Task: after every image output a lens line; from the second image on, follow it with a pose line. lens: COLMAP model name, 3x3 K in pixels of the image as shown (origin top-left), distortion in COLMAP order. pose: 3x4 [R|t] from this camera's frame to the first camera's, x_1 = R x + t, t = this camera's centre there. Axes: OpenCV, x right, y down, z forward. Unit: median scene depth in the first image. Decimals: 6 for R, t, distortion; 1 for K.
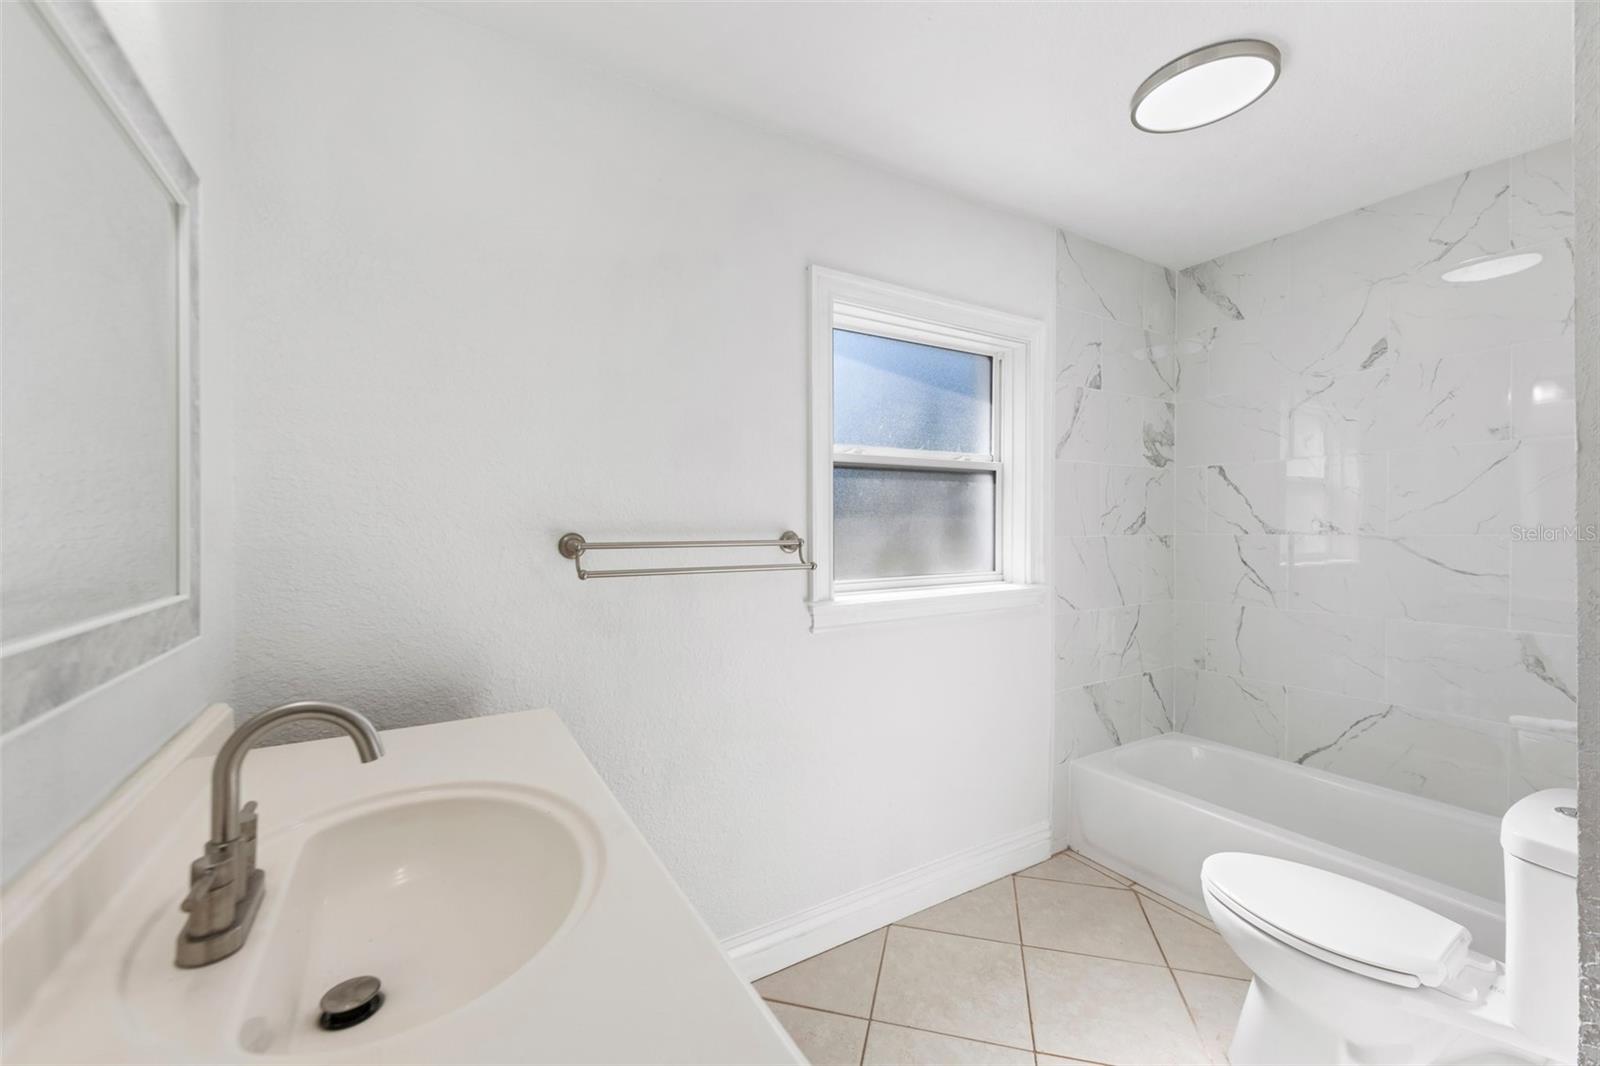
lens RADIAL K [[638.8, 0, 807.7], [0, 638.8, 519.6], [0, 0, 1]] dist [0.009095, -0.005697]
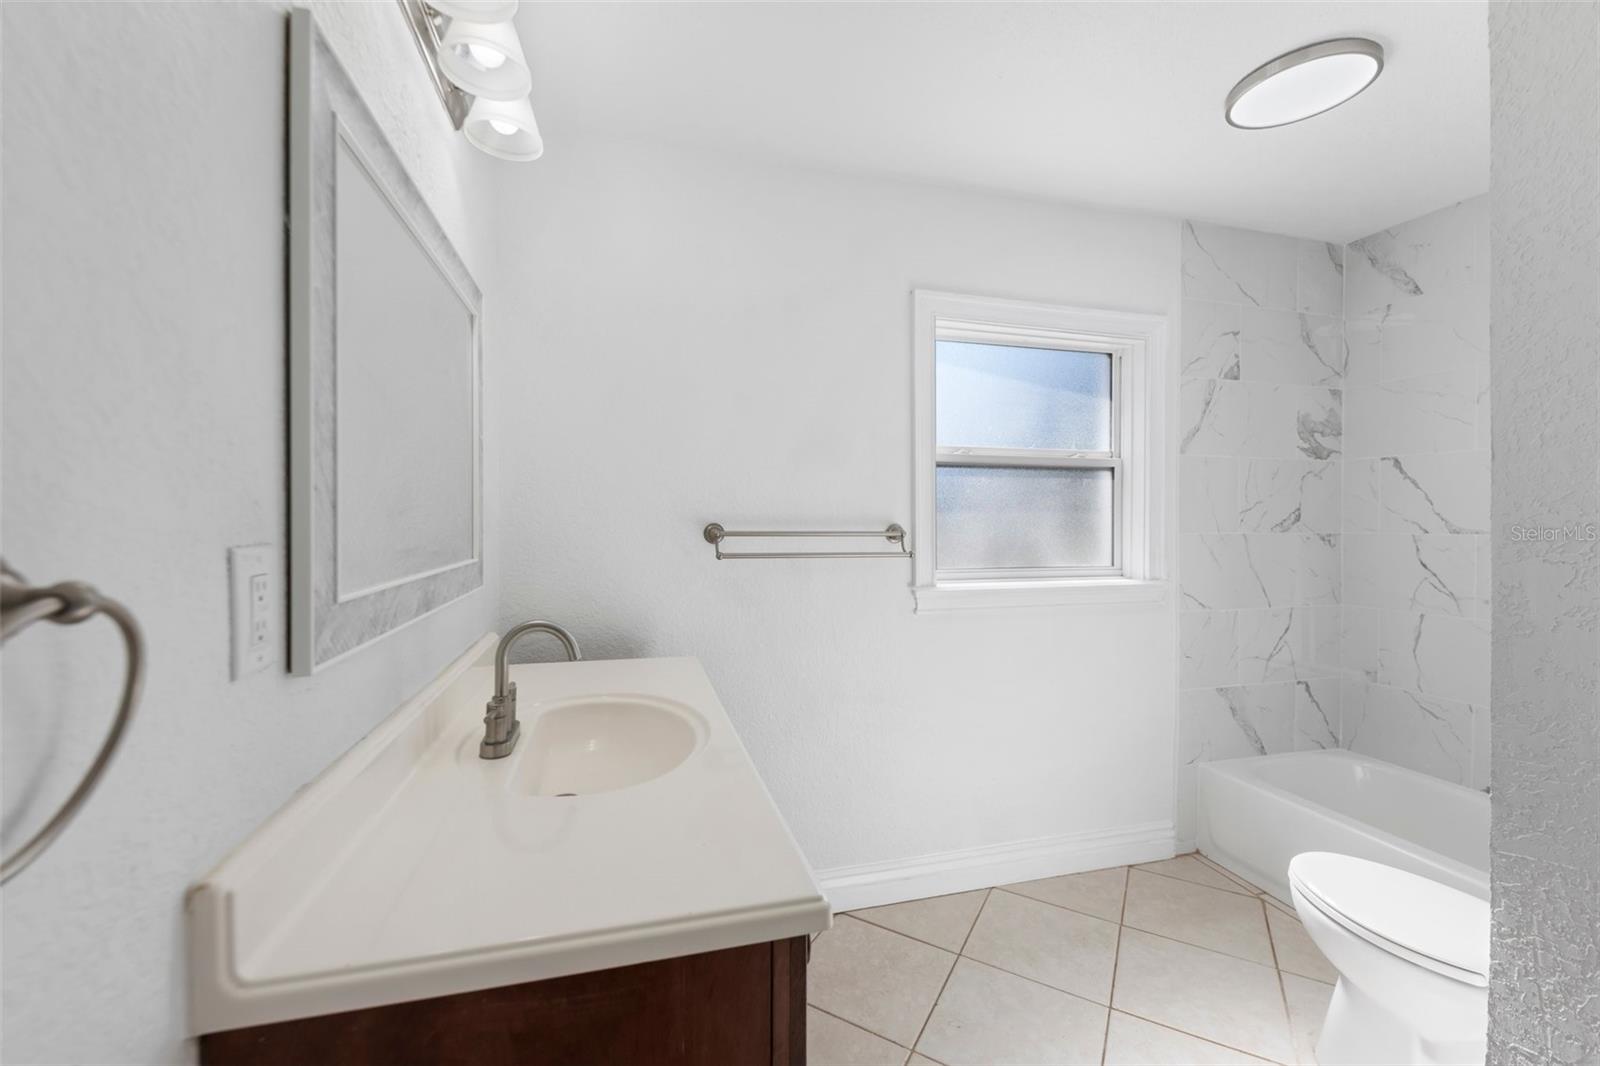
lens RADIAL K [[638.8, 0, 788.3], [0, 638.8, 523.0], [0, 0, 1]] dist [0.009095, -0.005697]
pose [[0.959074, 0.011035, -0.282941, 0.117946], [-0.006598, 0.999840, 0.016629, -0.001421], [0.283079, -0.014082, 0.958993, -0.160638]]
